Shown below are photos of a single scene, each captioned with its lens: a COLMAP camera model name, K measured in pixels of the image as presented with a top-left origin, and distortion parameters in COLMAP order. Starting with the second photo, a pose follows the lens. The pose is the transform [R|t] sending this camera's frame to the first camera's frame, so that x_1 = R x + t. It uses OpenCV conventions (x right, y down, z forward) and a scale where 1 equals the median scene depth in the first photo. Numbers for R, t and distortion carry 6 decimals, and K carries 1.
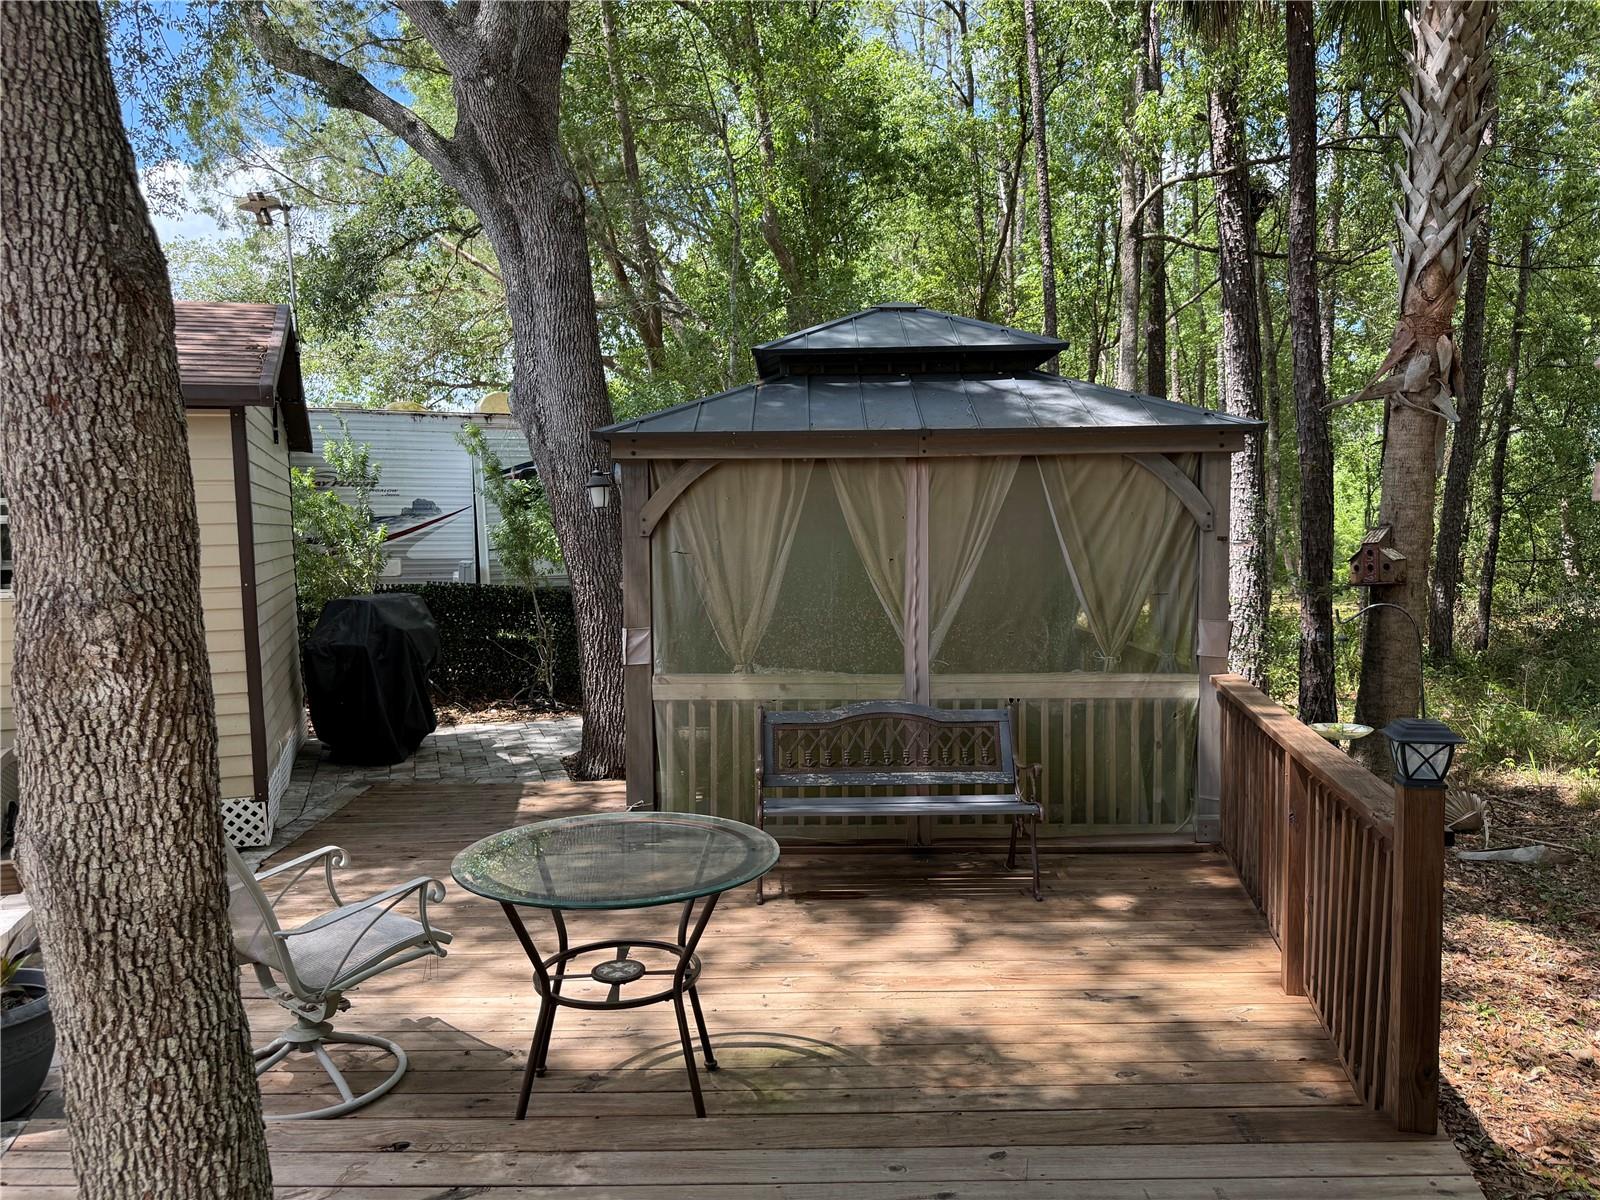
lens RADIAL K [[1126.9, 0, 791.6], [0, 1126.9, 608.2], [0, 0, 1]] dist [0.059568, -0.081911]
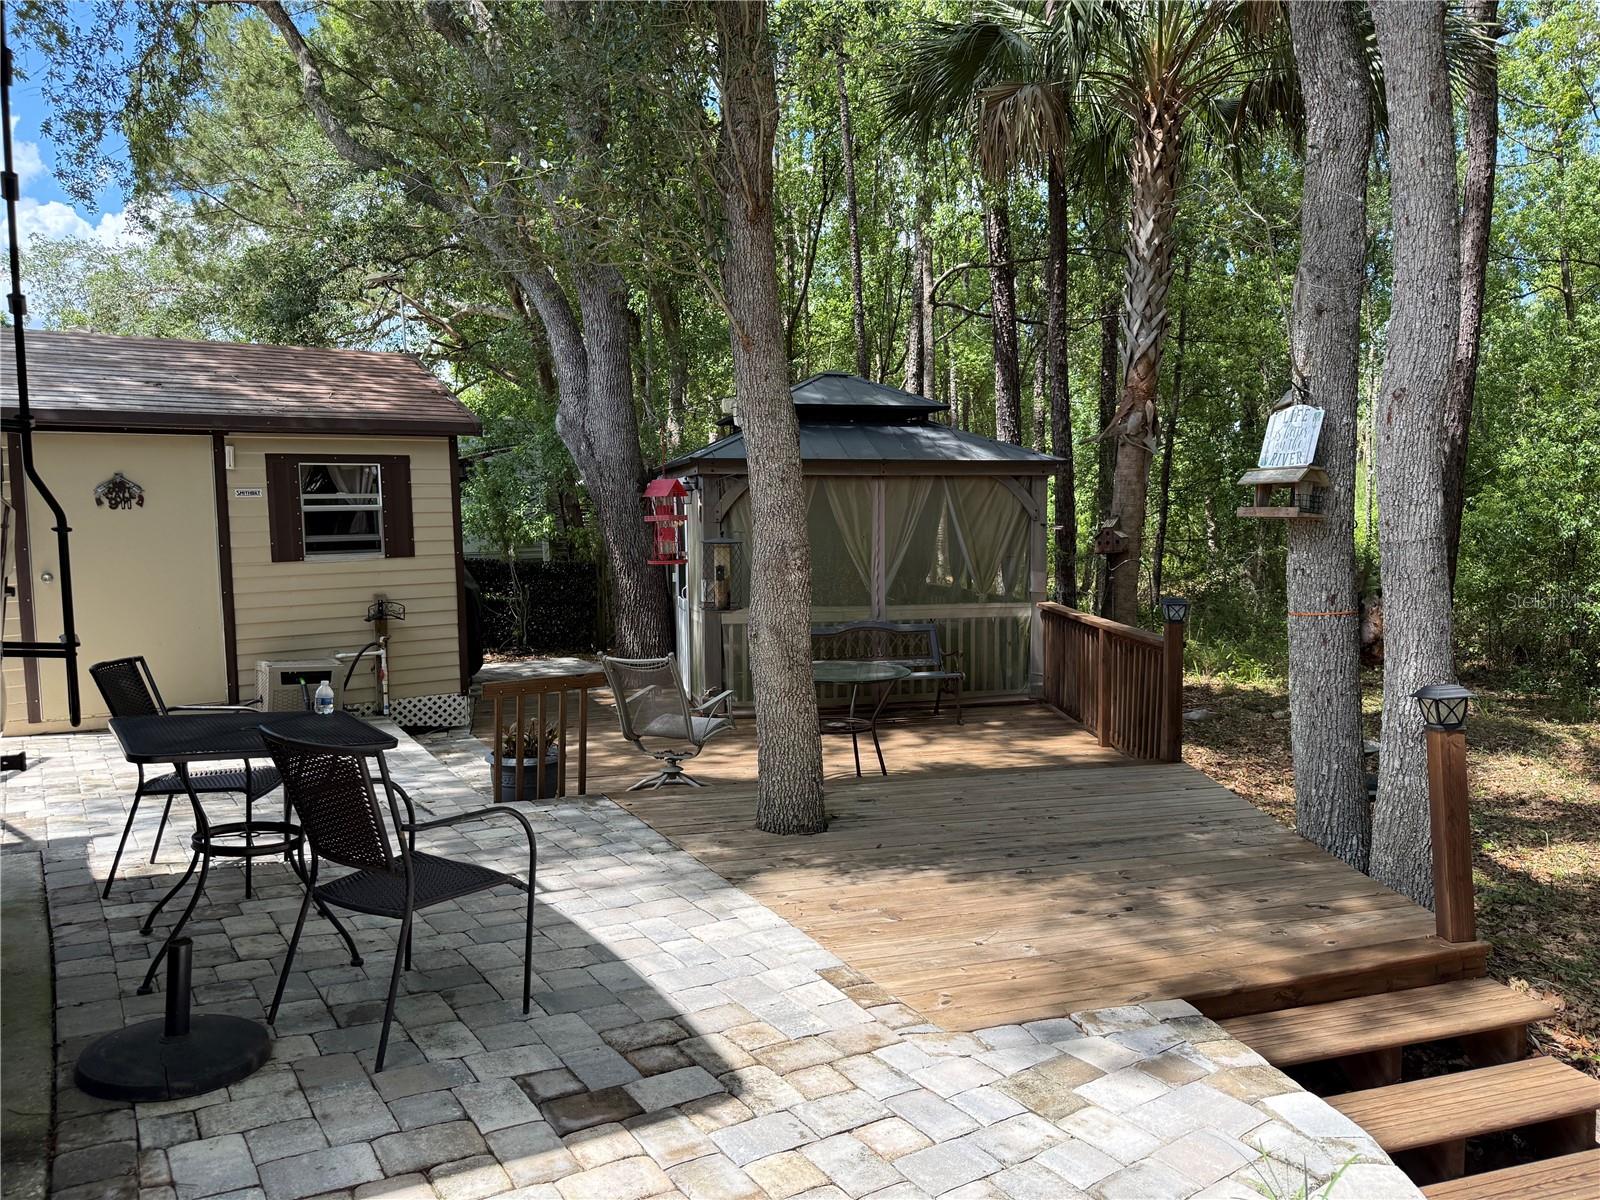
lens RADIAL K [[1124.6, 0, 805.1], [0, 1124.6, 600.2], [0, 0, 1]] dist [0.130001, -0.198964]
pose [[0.966367, -0.013523, 0.256810, -0.414442], [0.011537, 0.999891, 0.009237, 0.033804], [-0.256906, -0.005963, 0.966418, -0.576072]]
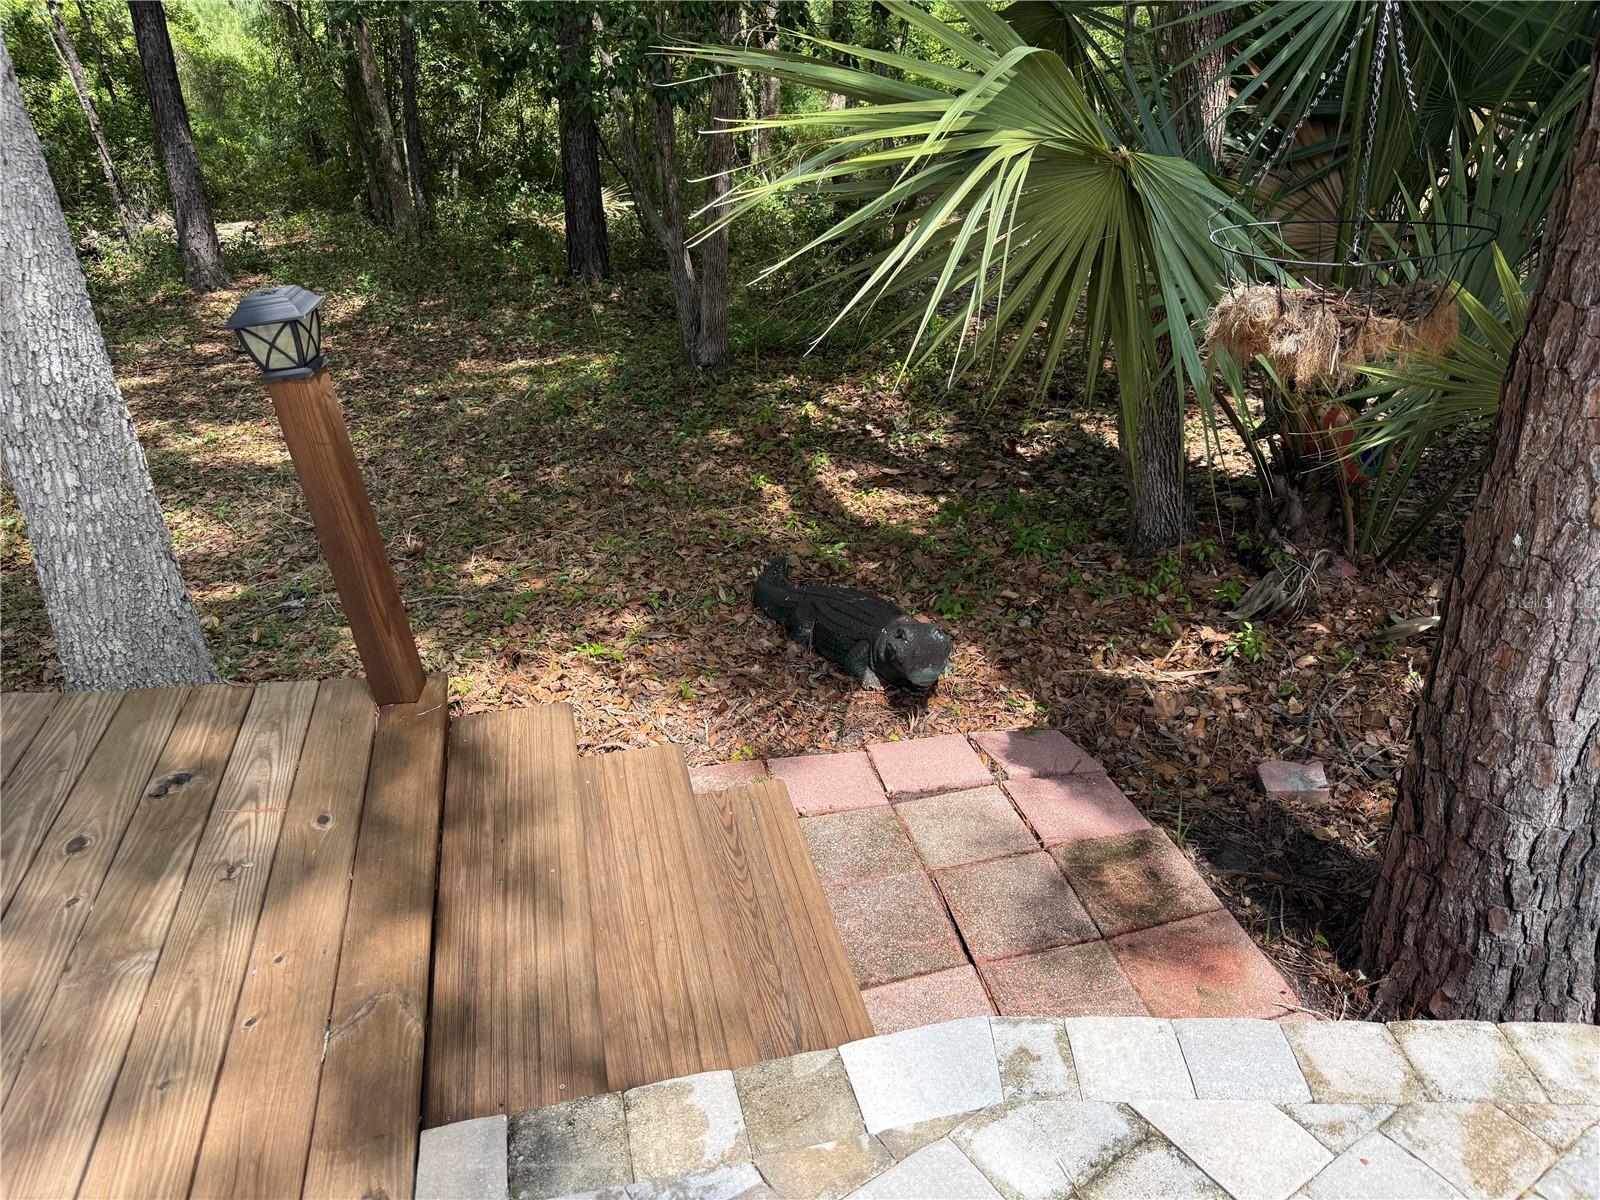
lens RADIAL K [[1126.9, 0, 791.6], [0, 1126.9, 608.2], [0, 0, 1]] dist [0.059568, -0.081911]
pose [[-0.233594, -0.420613, 0.876652, -0.258358], [0.095496, 0.887312, 0.451174, 0.038968], [-0.967633, 0.189108, -0.167104, -0.082256]]
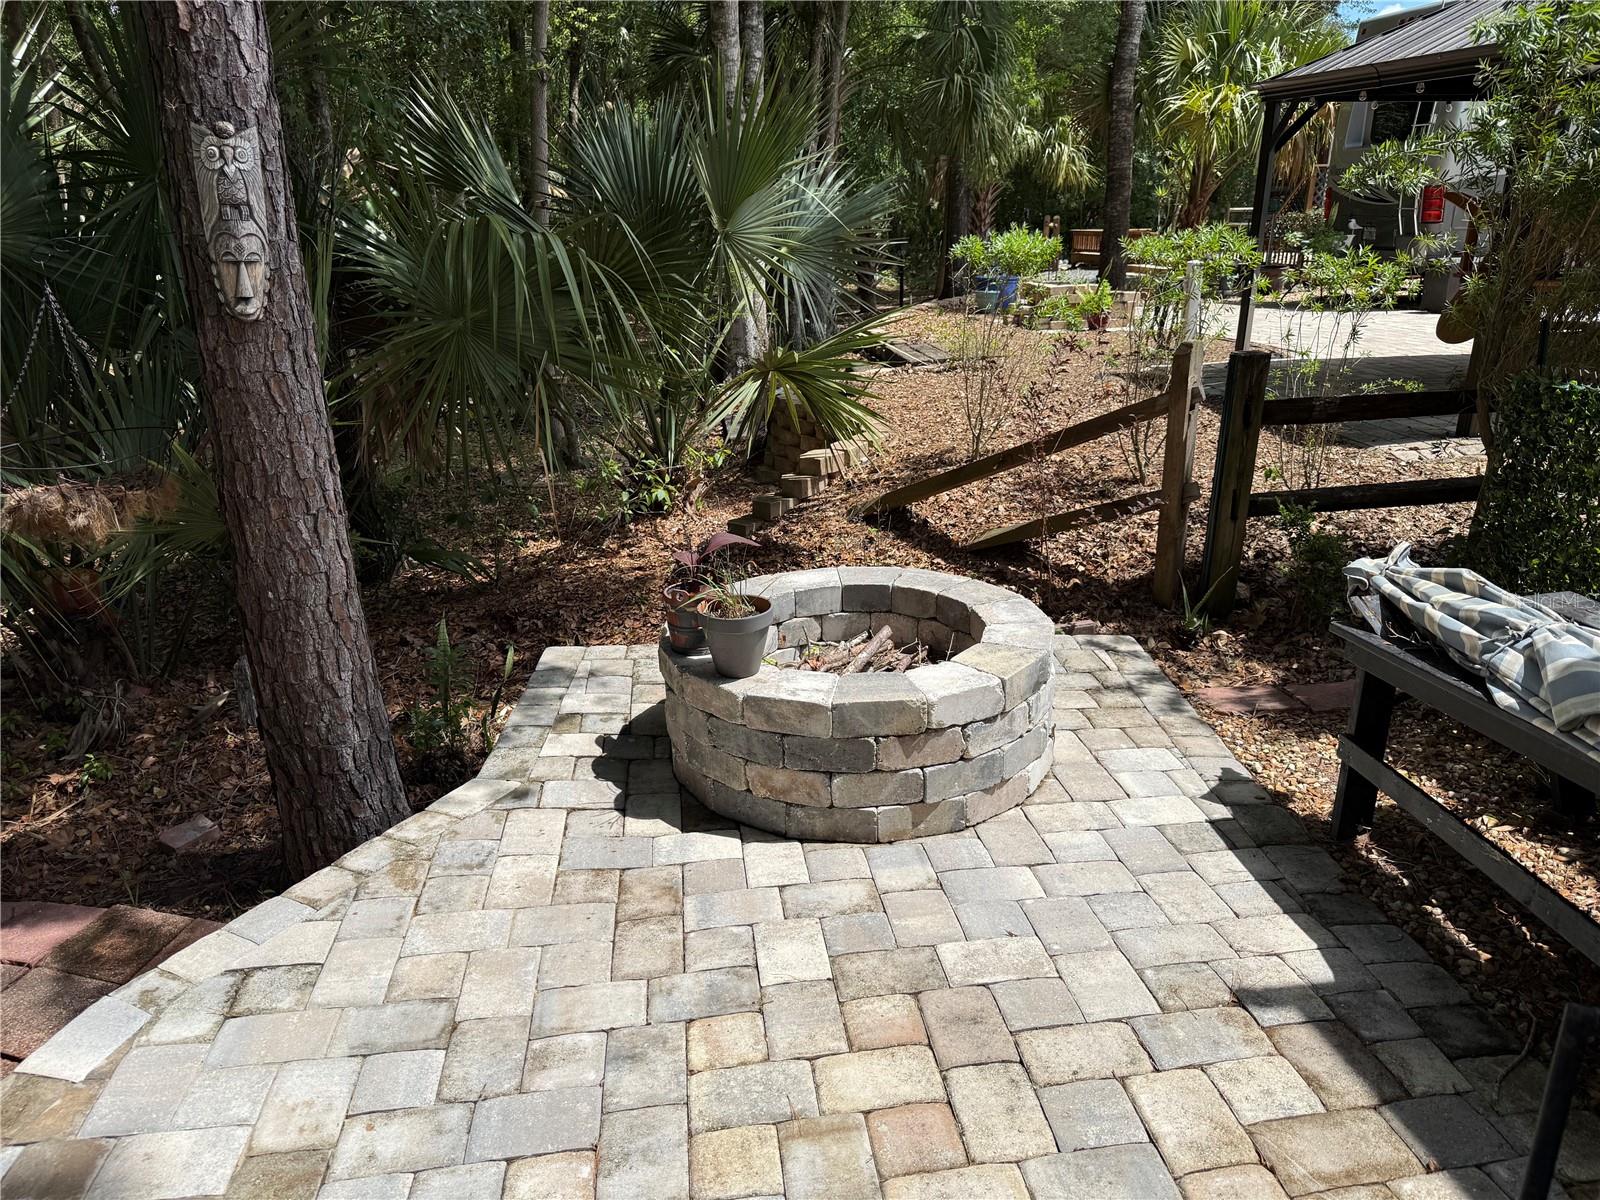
lens RADIAL K [[1126.9, 0, 791.6], [0, 1126.9, 608.2], [0, 0, 1]] dist [0.059568, -0.081911]
pose [[-0.972928, -0.059185, 0.223401, -0.389072], [0.034503, 0.918622, 0.393629, -0.017526], [-0.228518, 0.390680, -0.891711, 0.102371]]
